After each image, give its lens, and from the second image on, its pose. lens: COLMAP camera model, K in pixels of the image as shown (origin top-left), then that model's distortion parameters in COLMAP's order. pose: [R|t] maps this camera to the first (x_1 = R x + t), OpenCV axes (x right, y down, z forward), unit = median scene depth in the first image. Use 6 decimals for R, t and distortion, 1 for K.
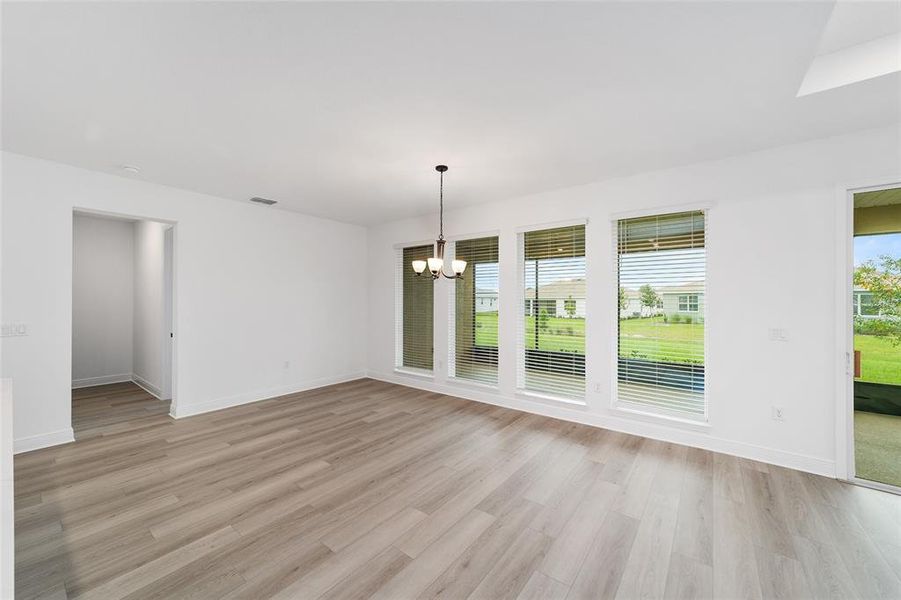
lens RADIAL K [[348.2, 0, 445.2], [0, 348.2, 292.4], [0, 0, 1]] dist [-0.001285, 0.000790]
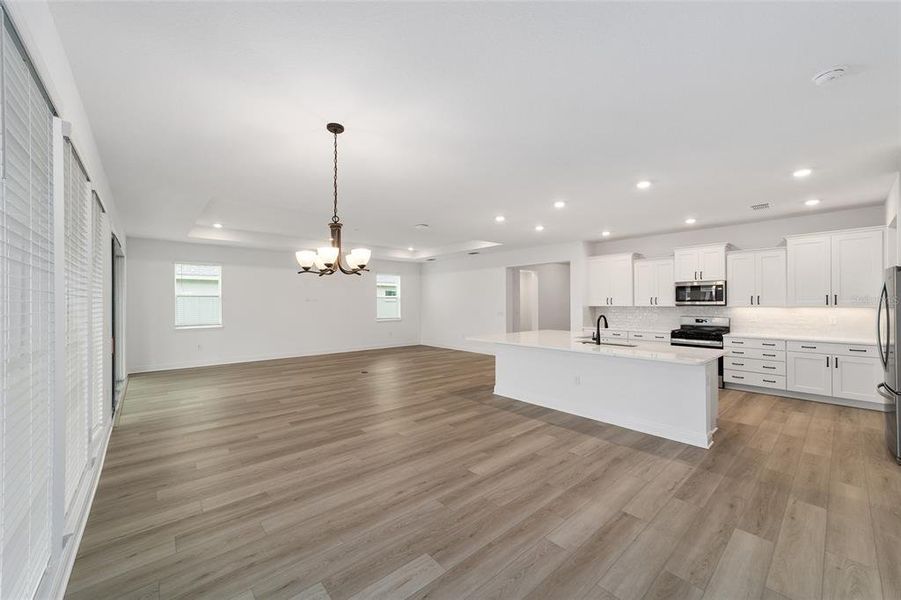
lens RADIAL K [[348.2, 0, 445.4], [0, 348.2, 301.6], [0, 0, 1]] dist [-0.001285, 0.000790]
pose [[-0.981776, -0.000471, 0.190042, -0.387518], [-0.005014, 0.999713, -0.023426, 0.035836], [-0.189977, -0.023952, -0.981496, 1.705448]]
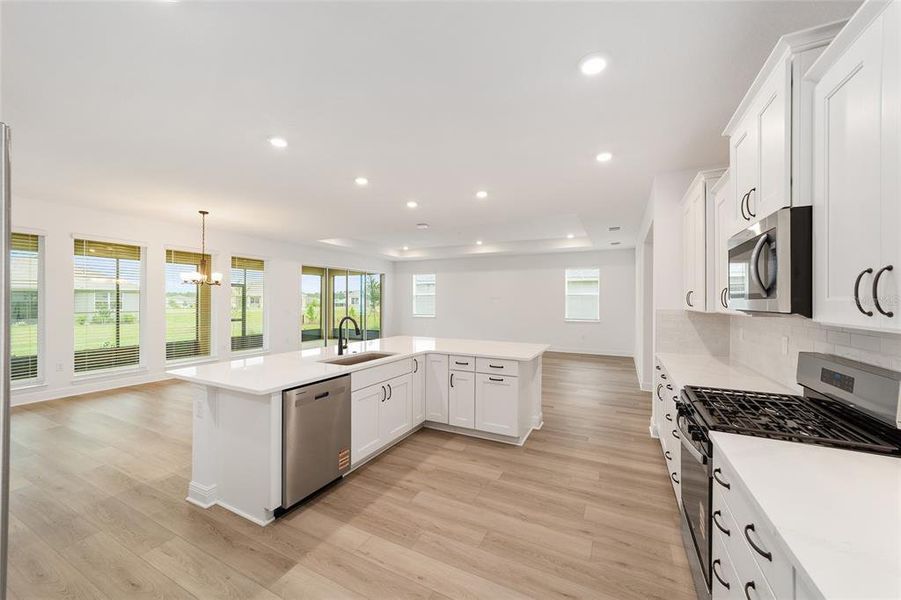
lens RADIAL K [[343.2, 0, 442.0], [0, 343.2, 299.5], [0, 0, 1]] dist [-0.001519, 0.000569]
pose [[-0.185534, -0.000147, 0.982638, -1.695178], [-0.026934, 0.999625, -0.004935, 0.005158], [-0.982269, -0.027382, -0.185468, 0.241873]]
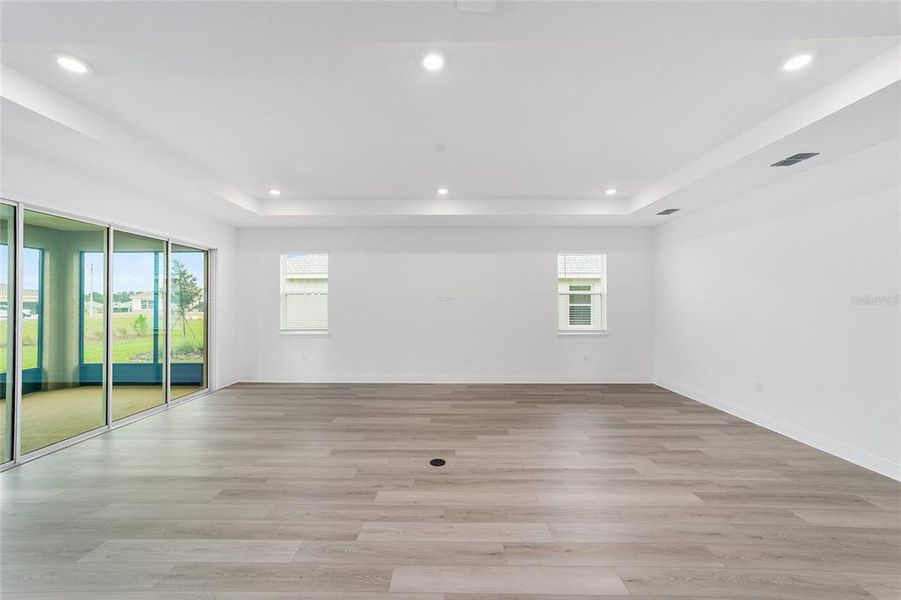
lens RADIAL K [[343.2, 0, 446.1], [0, 343.2, 300.2], [0, 0, 1]] dist [-0.001519, 0.000569]
pose [[-0.604232, 0.003529, 0.796801, -0.246307], [-0.019293, 0.999632, -0.019057, 0.004774], [-0.796575, -0.026887, -0.603942, 0.284320]]
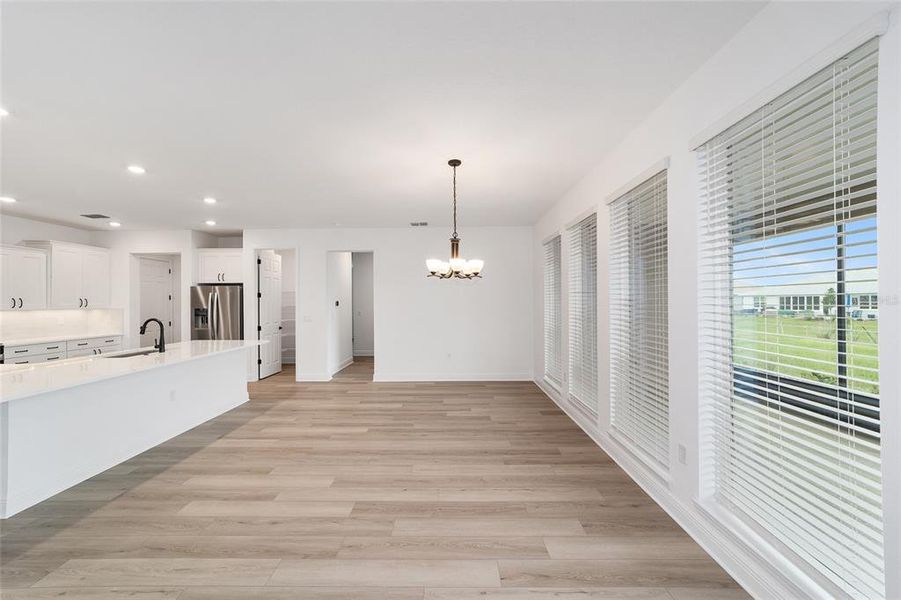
lens RADIAL K [[348.2, 0, 444.1], [0, 348.2, 300.6], [0, 0, 1]] dist [-0.001285, 0.000790]
pose [[0.599832, -0.009246, -0.800072, 0.735986], [0.027072, 0.999595, 0.008745, 0.009899], [0.799668, -0.026905, 0.599840, 0.408300]]
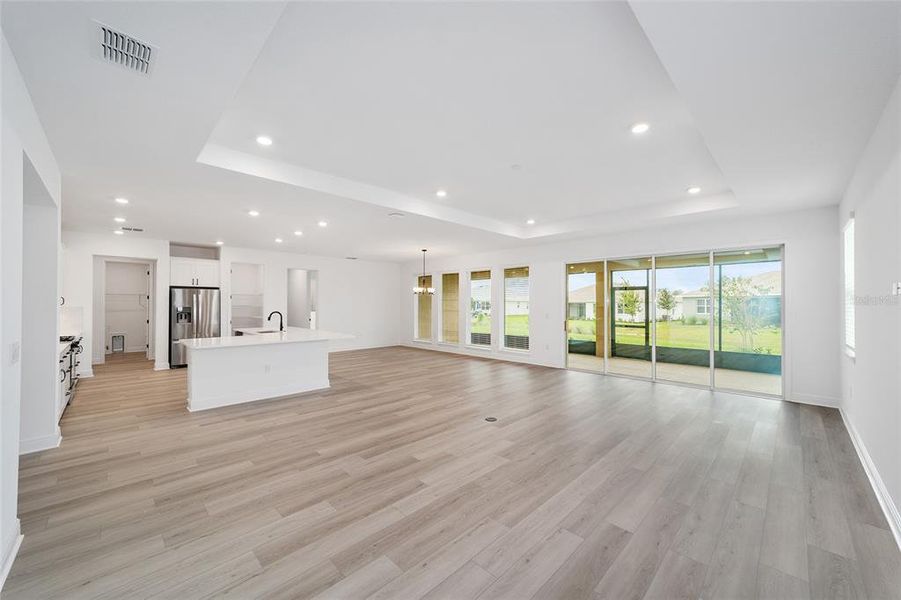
lens RADIAL K [[343.2, 0, 448.8], [0, 343.2, 305.3], [0, 0, 1]] dist [-0.001519, 0.000569]
pose [[0.992180, 0.000093, -0.124817, 0.471613], [0.003340, 0.999622, 0.027291, -0.031523], [0.124773, -0.027495, 0.991804, -1.439782]]
